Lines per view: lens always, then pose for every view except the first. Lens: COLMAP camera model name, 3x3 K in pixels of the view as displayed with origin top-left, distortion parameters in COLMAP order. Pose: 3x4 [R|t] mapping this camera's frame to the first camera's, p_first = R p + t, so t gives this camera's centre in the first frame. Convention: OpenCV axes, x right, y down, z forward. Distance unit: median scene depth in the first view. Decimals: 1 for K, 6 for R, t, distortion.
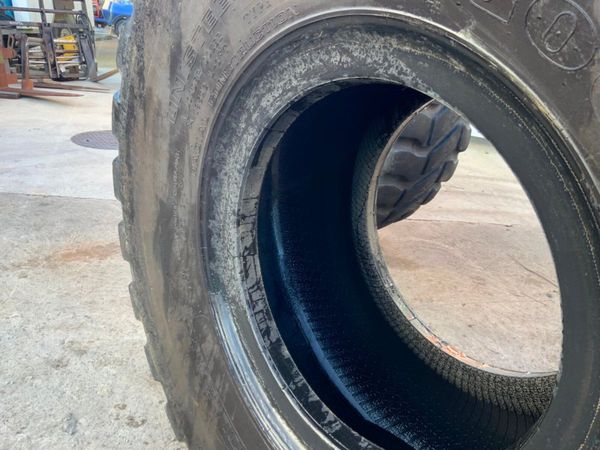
lens RADIAL K [[496.5, 0, 300.0], [0, 496.5, 225.0], [0, 0, 1]] dist [0.094474, -0.177966]
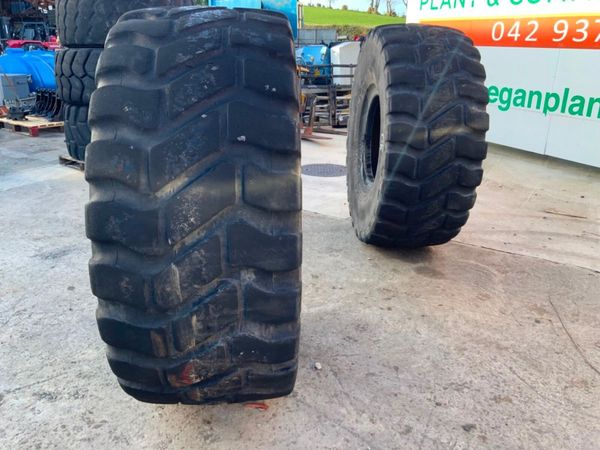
lens RADIAL K [[498.5, 0, 301.5], [0, 498.5, 223.3], [0, 0, 1]] dist [0.056832, -0.109128]
pose [[0.793701, 0.121628, -0.596025, 2.294841], [-0.172948, 0.984492, -0.029408, 0.153409], [0.583205, 0.126423, 0.802427, -0.717599]]
